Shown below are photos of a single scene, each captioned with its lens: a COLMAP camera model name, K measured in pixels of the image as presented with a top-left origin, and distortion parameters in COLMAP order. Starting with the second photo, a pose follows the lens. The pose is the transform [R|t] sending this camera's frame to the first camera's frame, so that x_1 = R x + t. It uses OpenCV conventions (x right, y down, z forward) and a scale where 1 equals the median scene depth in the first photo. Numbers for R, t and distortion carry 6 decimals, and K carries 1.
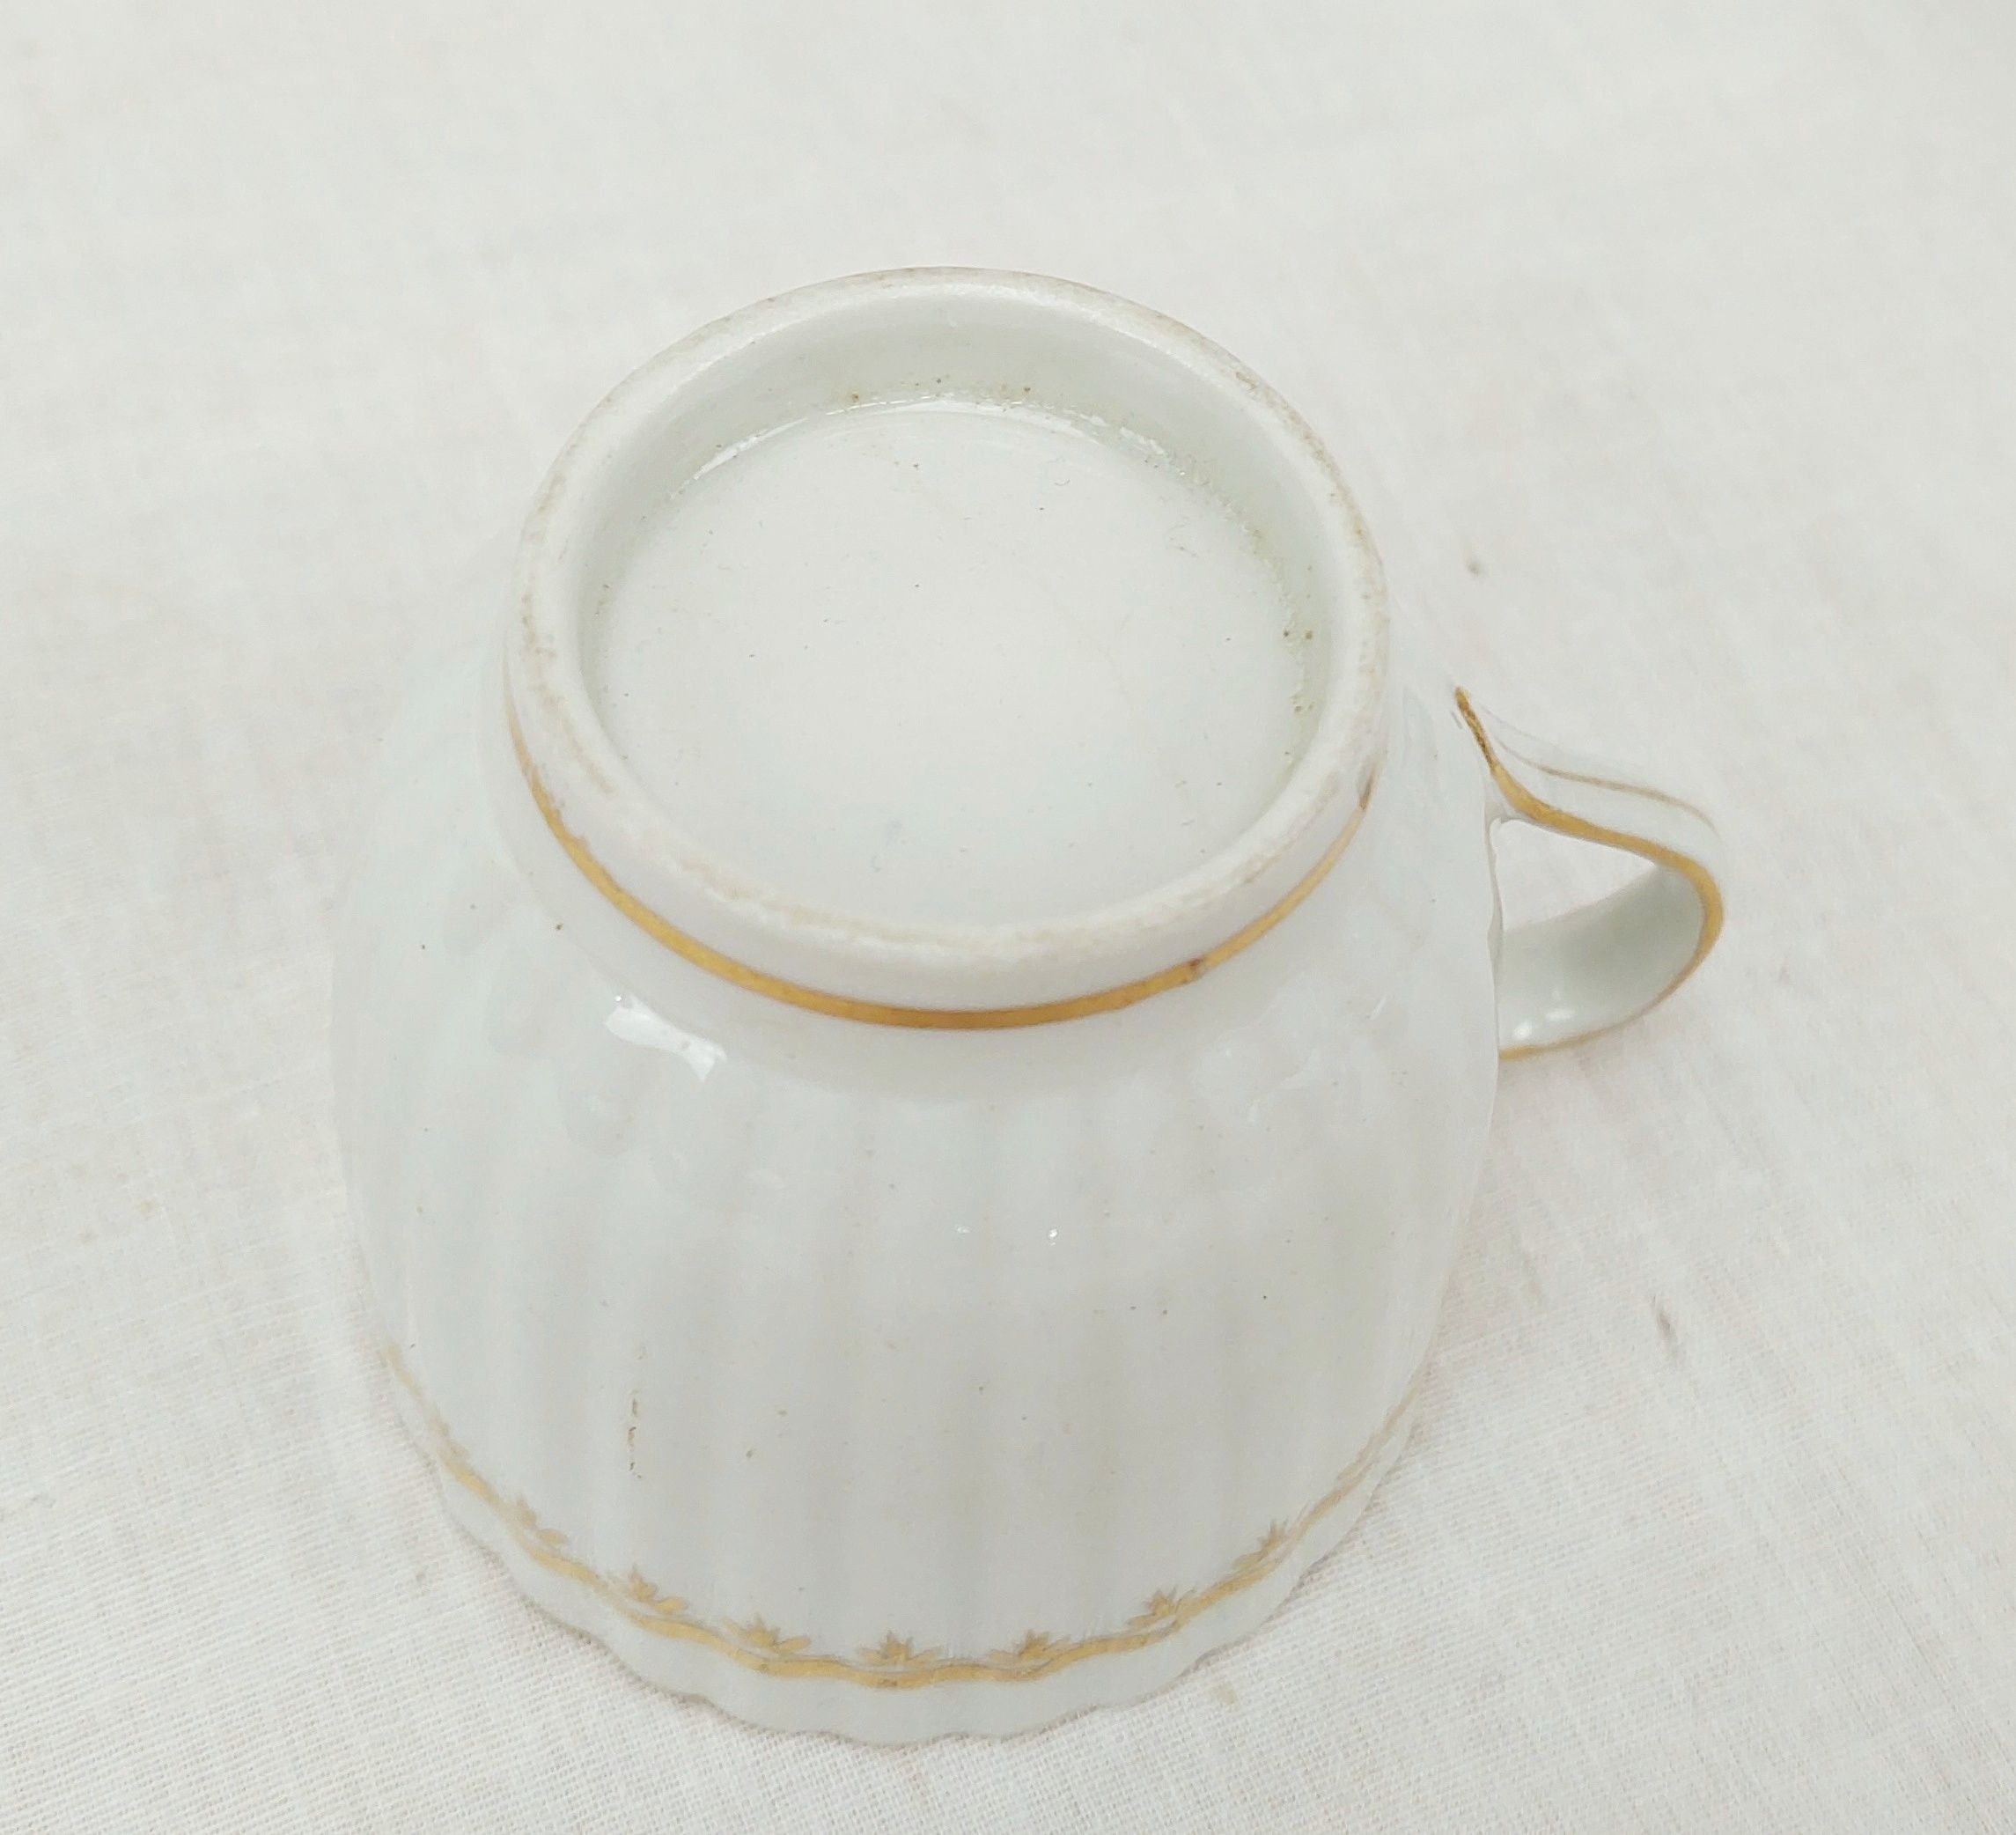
lens RADIAL K [[1697.0, 0, 1007.3], [0, 1697.0, 916.7], [0, 0, 1]] dist [-0.005453, -0.000828]
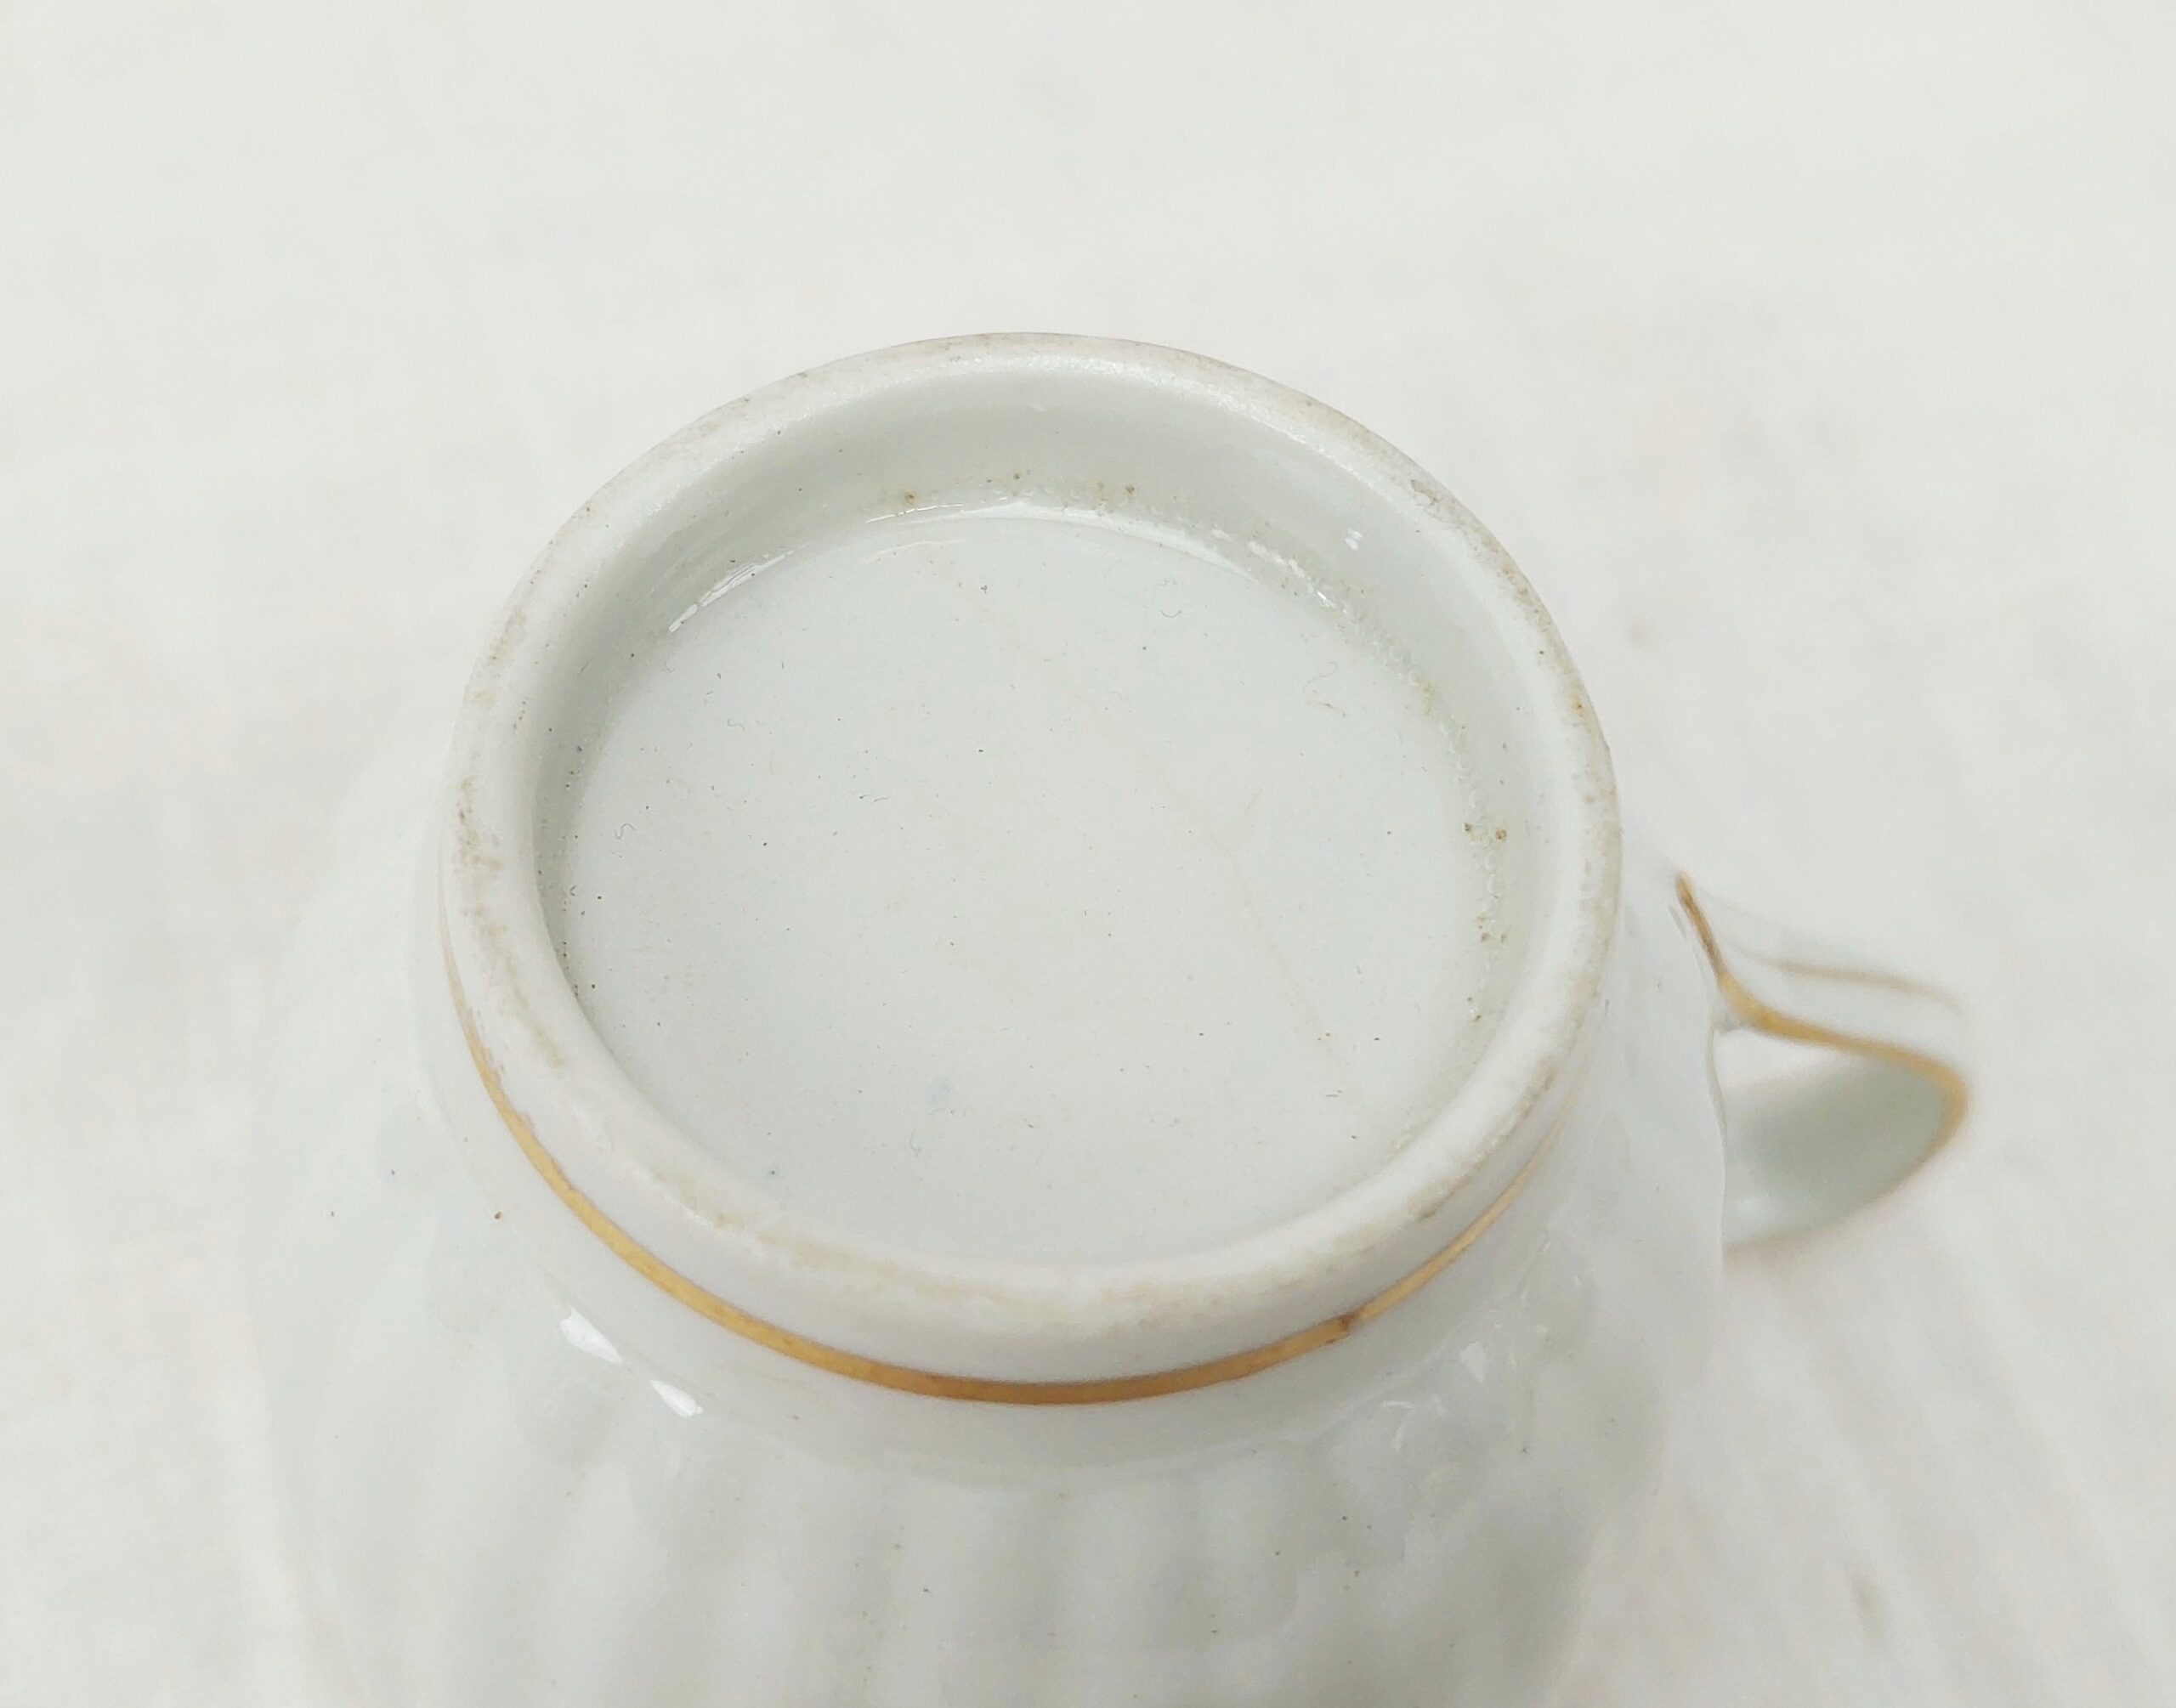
lens RADIAL K [[1693.5, 0, 939.6], [0, 1693.5, 850.3], [0, 0, 1]] dist [0.012858, -0.041465]
pose [[0.997326, 0.030956, -0.066207, -0.019524], [-0.031021, 0.999519, 0.000048, -0.149141], [0.066176, 0.002006, 0.997806, 0.232107]]
